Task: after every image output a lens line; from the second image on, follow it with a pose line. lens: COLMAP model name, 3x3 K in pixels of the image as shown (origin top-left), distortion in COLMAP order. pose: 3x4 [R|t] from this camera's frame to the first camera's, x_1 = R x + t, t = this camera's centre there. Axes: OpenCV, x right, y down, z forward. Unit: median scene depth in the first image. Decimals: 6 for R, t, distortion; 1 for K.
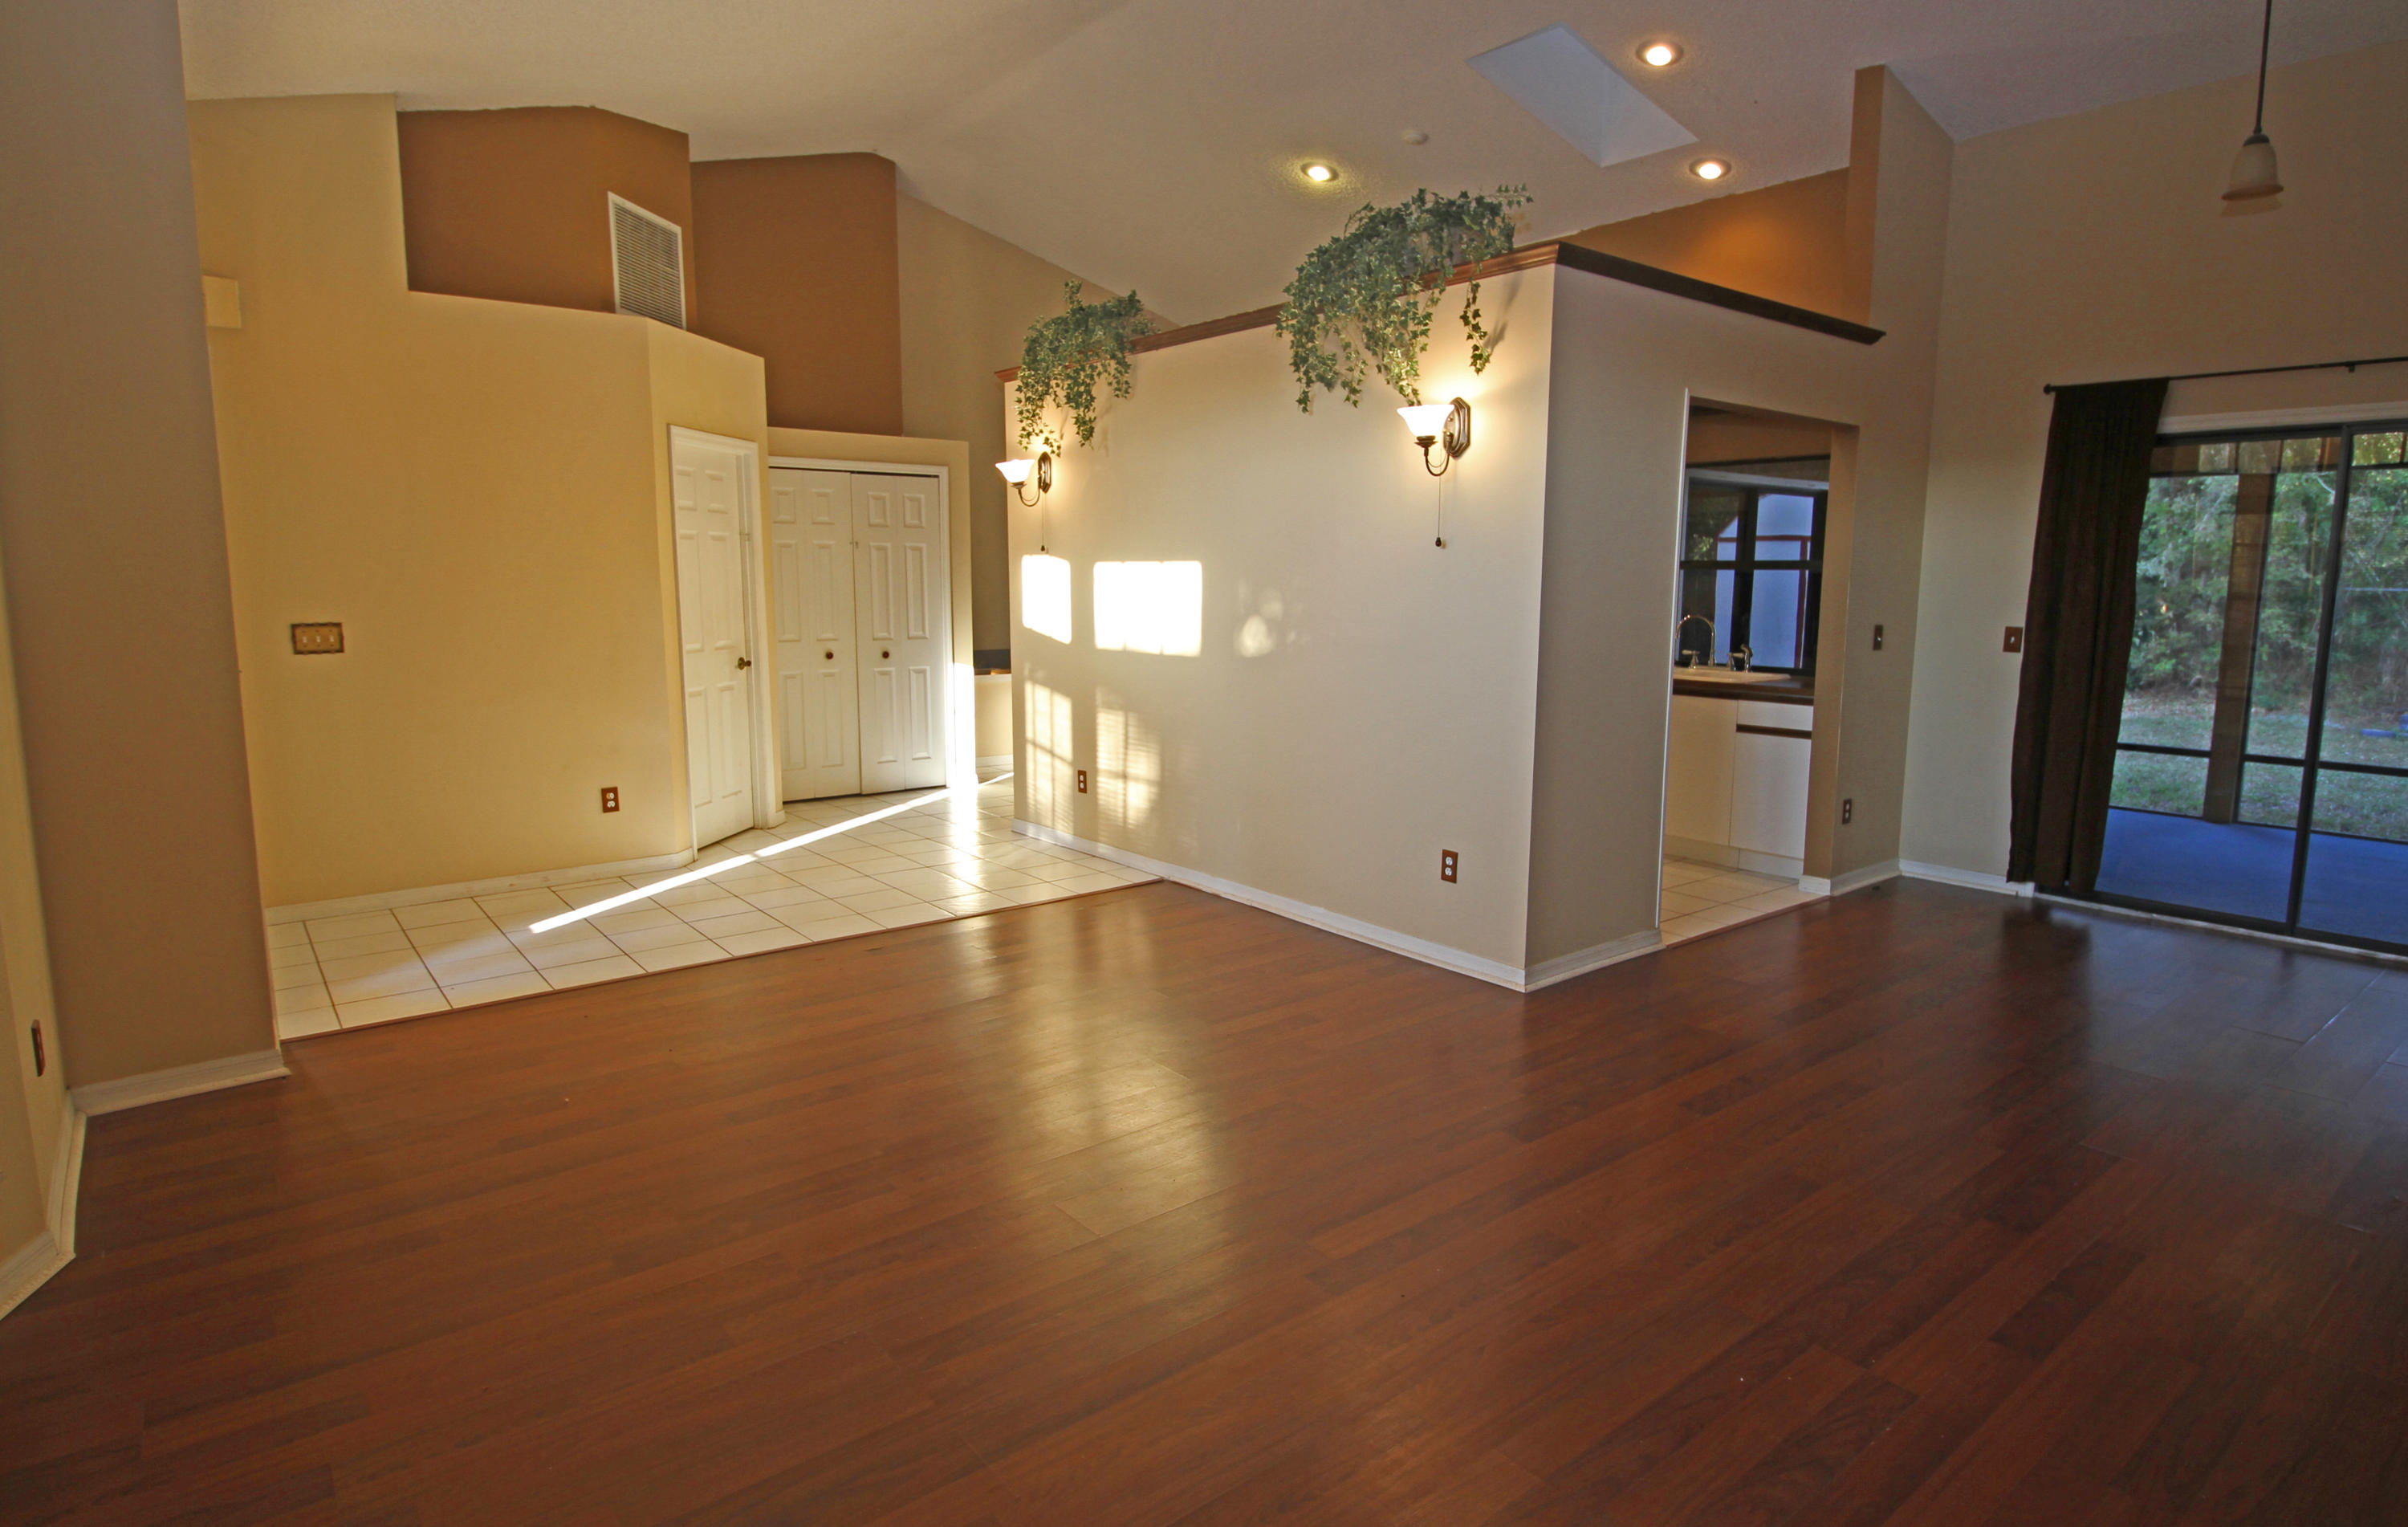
lens RADIAL K [[1251.9, 0, 1202.8], [0, 1251.9, 741.6], [0, 0, 1]] dist [0.002304, -0.000372]
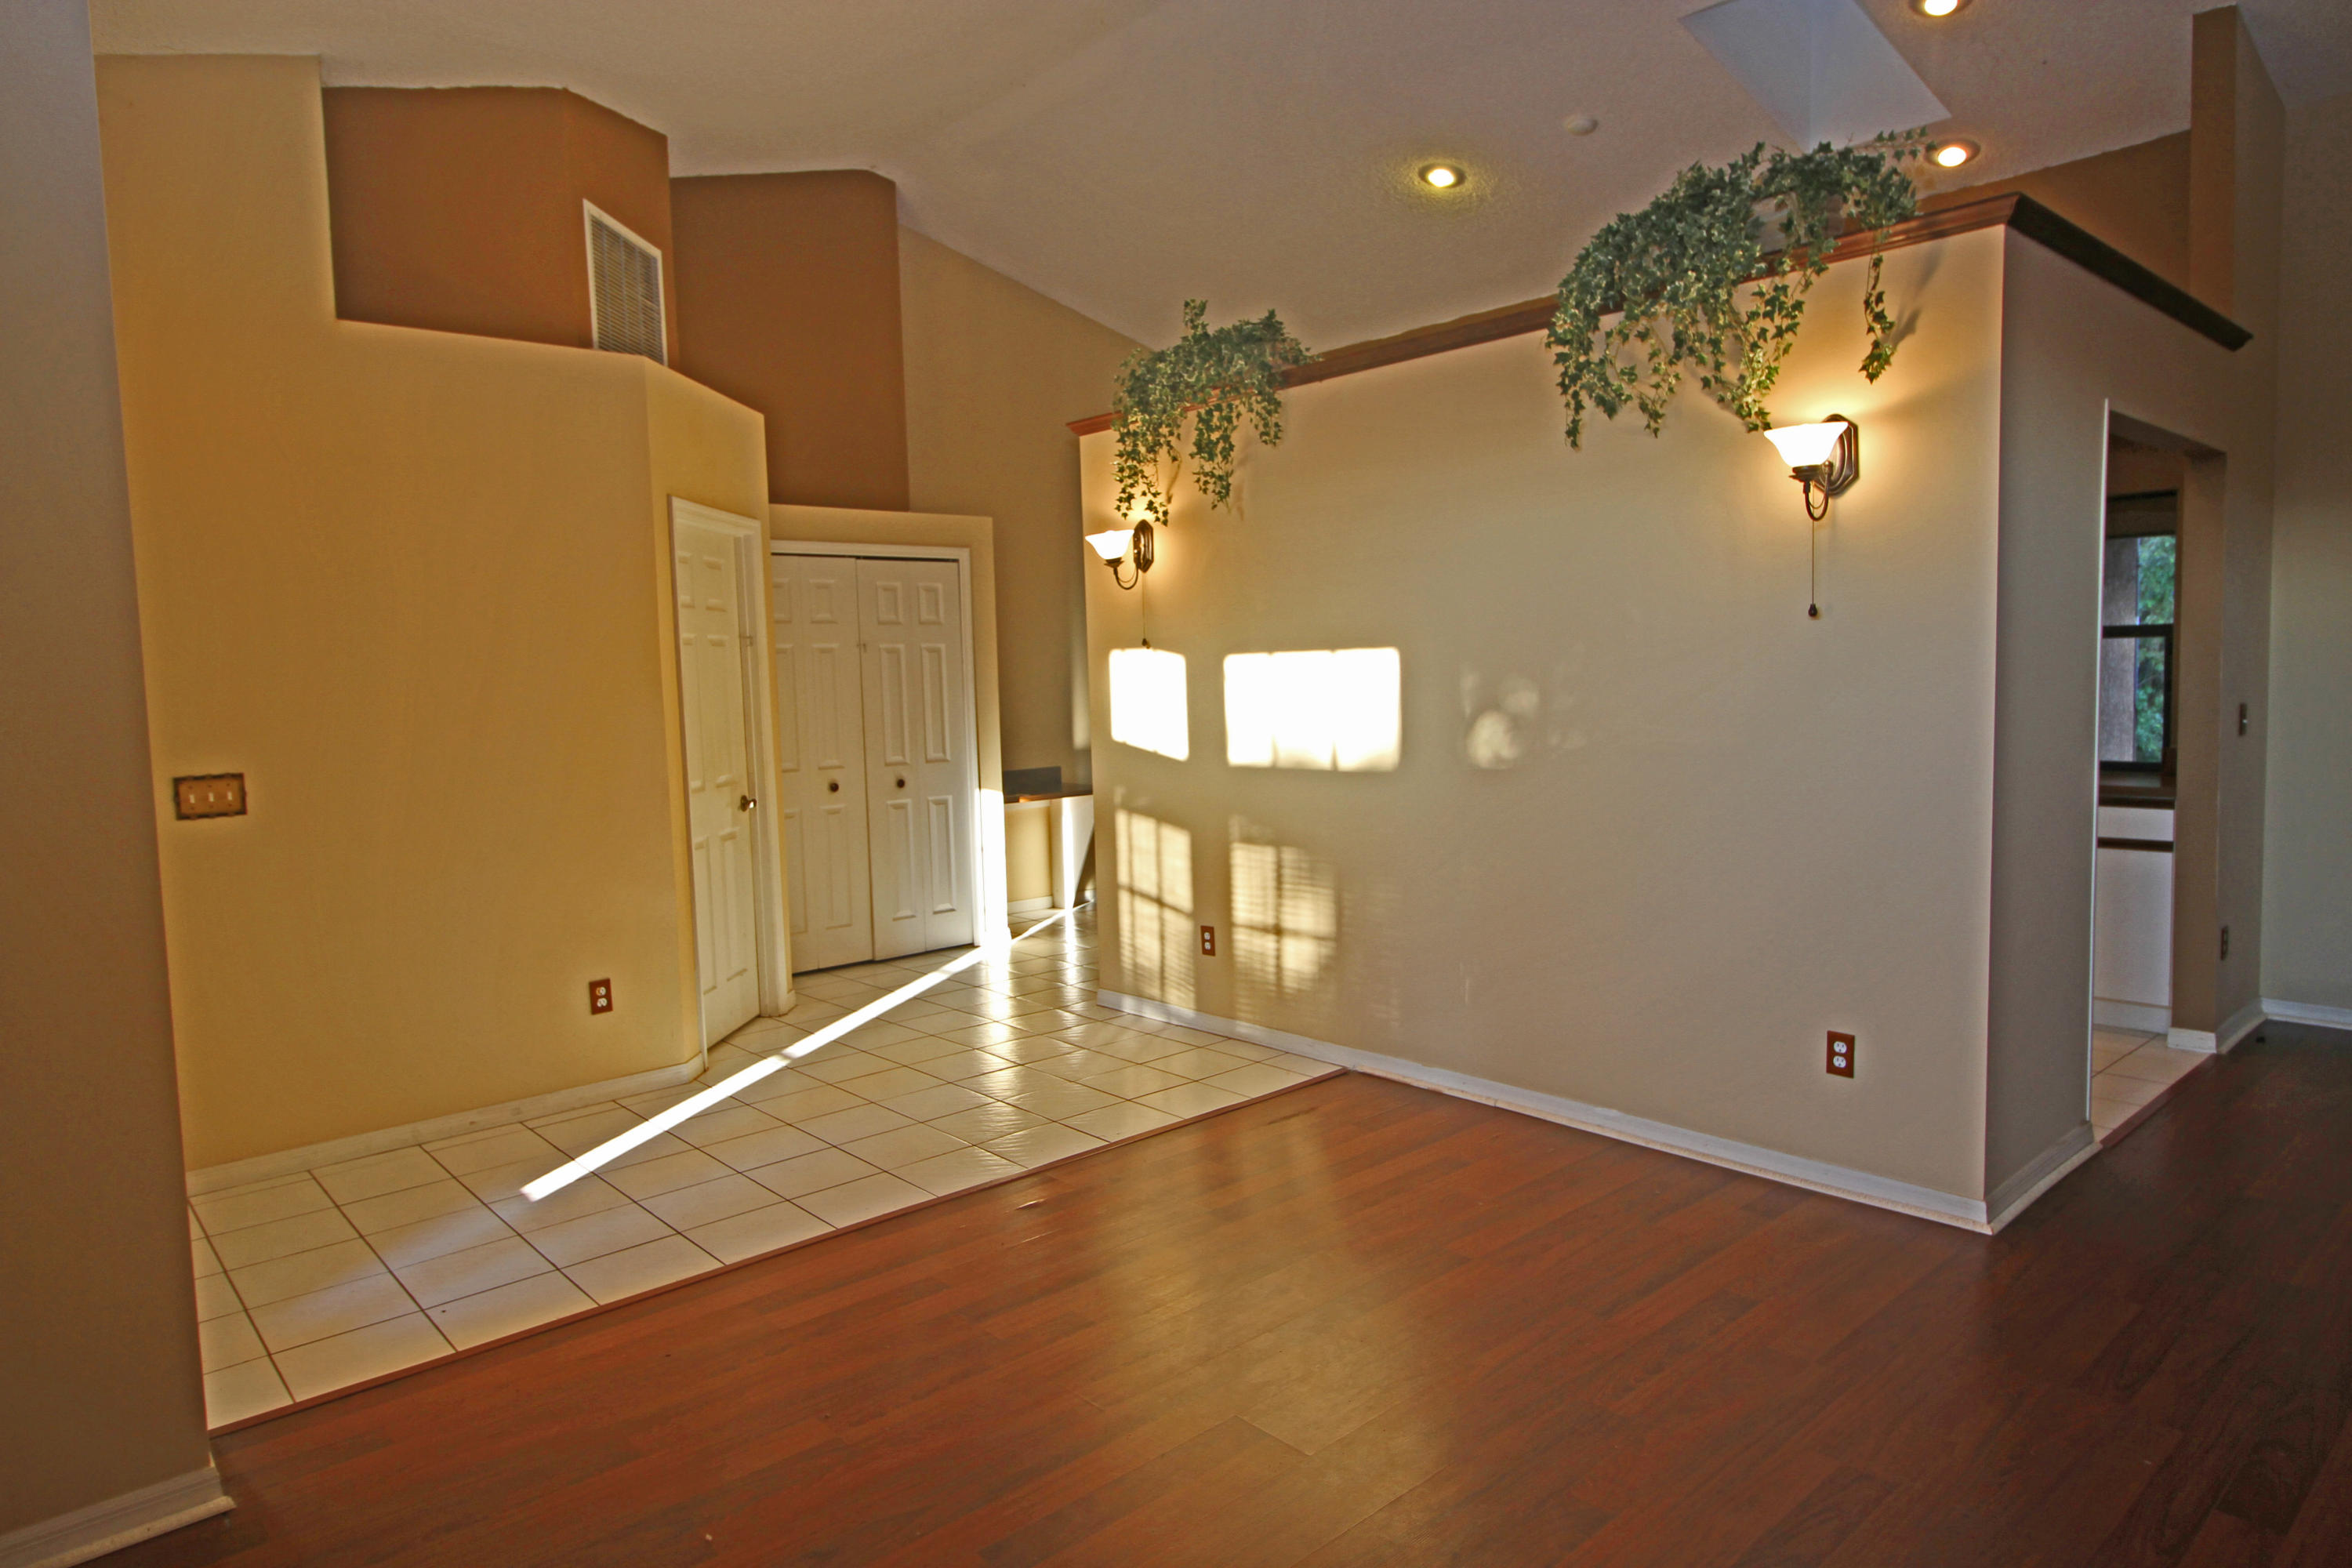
lens RADIAL K [[1382.7, 0, 1181.9], [0, 1382.7, 775.2], [0, 0, 1]] dist [0.005006, -0.000543]
pose [[0.998148, -0.036673, 0.048526, -0.165275], [0.039471, 0.997535, -0.058020, -0.022996], [-0.046279, 0.059828, 0.997135, 0.160063]]
